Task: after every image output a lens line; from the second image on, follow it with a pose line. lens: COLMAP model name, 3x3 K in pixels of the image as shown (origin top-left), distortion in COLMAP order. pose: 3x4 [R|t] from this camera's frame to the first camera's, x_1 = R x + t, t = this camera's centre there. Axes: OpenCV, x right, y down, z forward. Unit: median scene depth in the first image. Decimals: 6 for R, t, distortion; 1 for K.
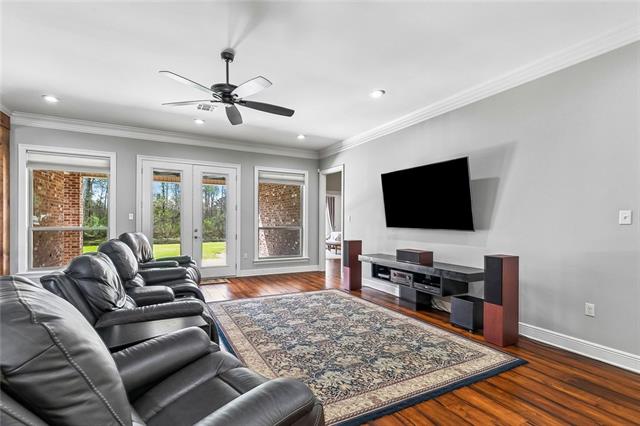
lens RADIAL K [[302.5, 0, 318.1], [0, 302.5, 222.4], [0, 0, 1]] dist [0.000489, 0.000117]
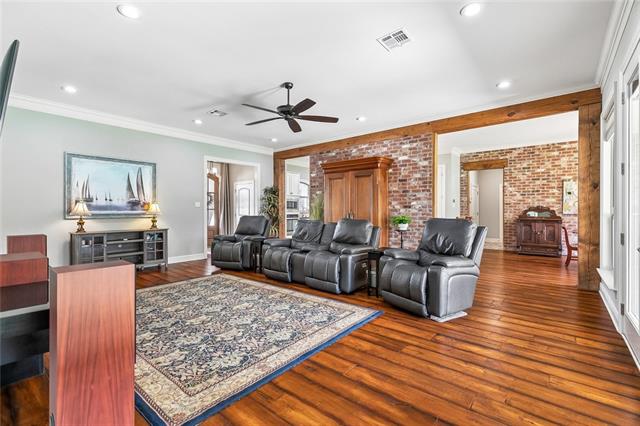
lens RADIAL K [[290.2, 0, 324.7], [0, 290.2, 212.0], [0, 0, 1]] dist [0.000676, 0.000155]
pose [[-0.922191, -0.005508, -0.386696, 0.030330], [-0.007333, 0.999968, 0.003243, 0.011209], [0.386666, 0.005826, -0.922201, 1.290046]]
